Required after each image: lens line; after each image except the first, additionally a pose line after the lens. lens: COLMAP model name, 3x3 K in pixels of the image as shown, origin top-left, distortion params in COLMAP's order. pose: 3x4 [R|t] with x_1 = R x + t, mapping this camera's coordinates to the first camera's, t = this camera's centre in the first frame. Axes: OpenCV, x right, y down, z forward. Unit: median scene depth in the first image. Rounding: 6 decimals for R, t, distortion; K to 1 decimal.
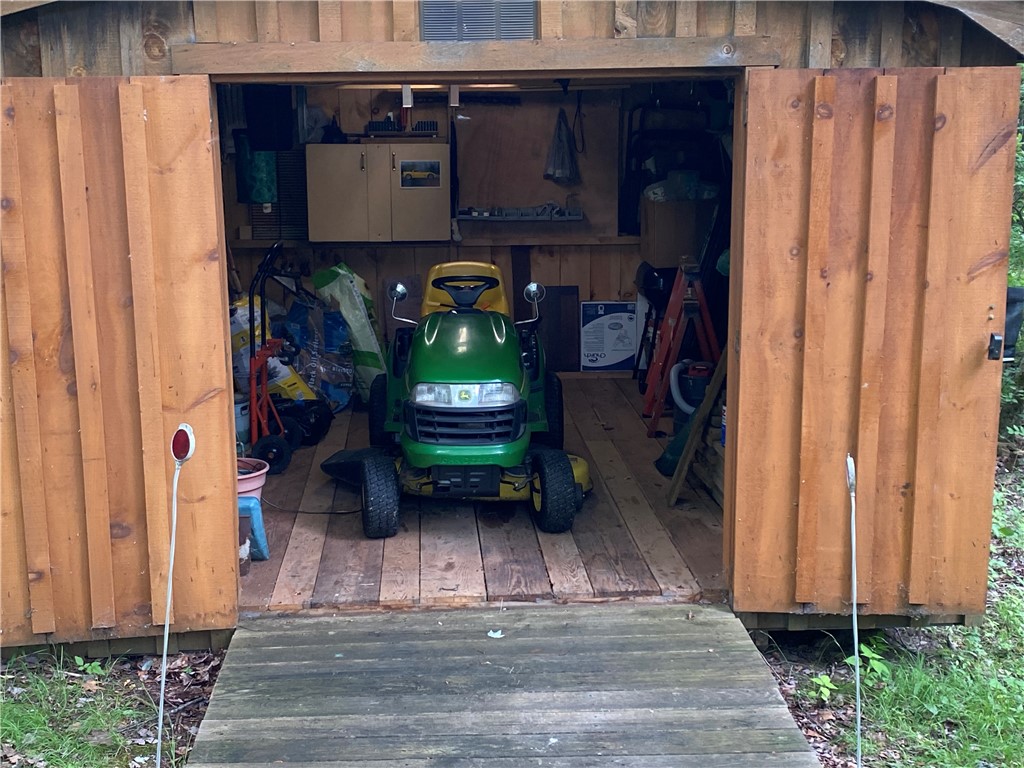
lens RADIAL K [[1380.6, 0, 512.0], [0, 1380.6, 384.0], [0, 0, 1]] dist [-0.017595, -0.010193]
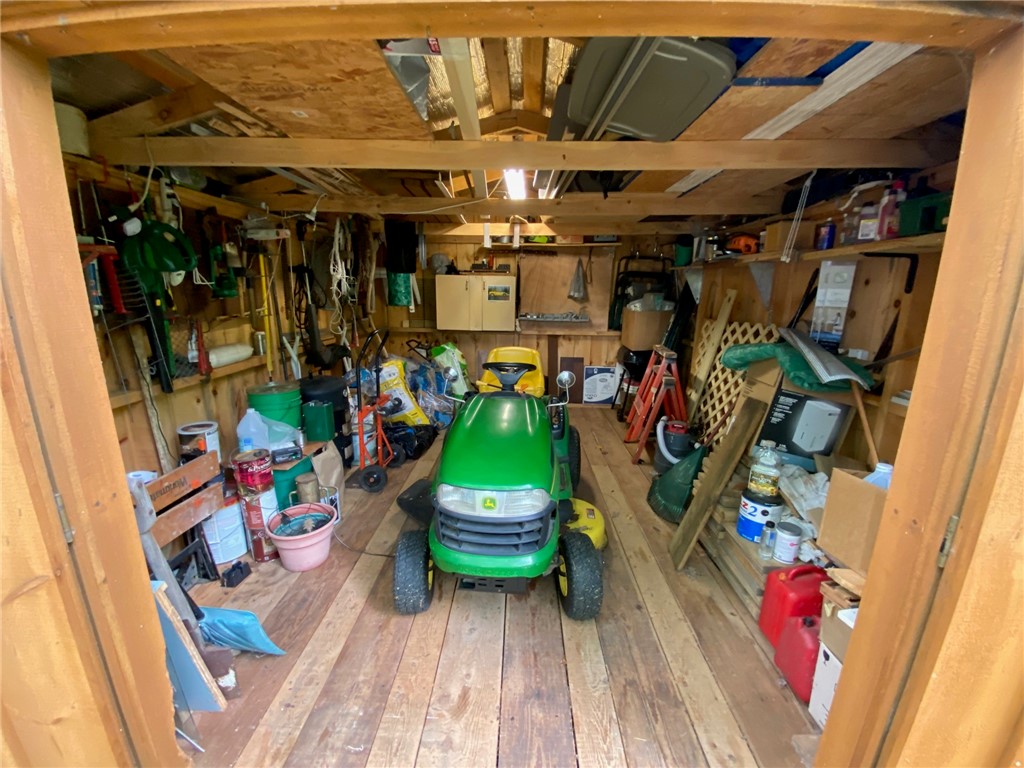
lens RADIAL K [[410.9, 0, 503.1], [0, 410.9, 385.1], [0, 0, 1]] dist [0.015664, -0.000328]
pose [[0.993615, 0.042965, -0.104323, -0.000208], [-0.039644, 0.998645, 0.033702, -0.051195], [0.105629, -0.029351, 0.993972, 0.465566]]
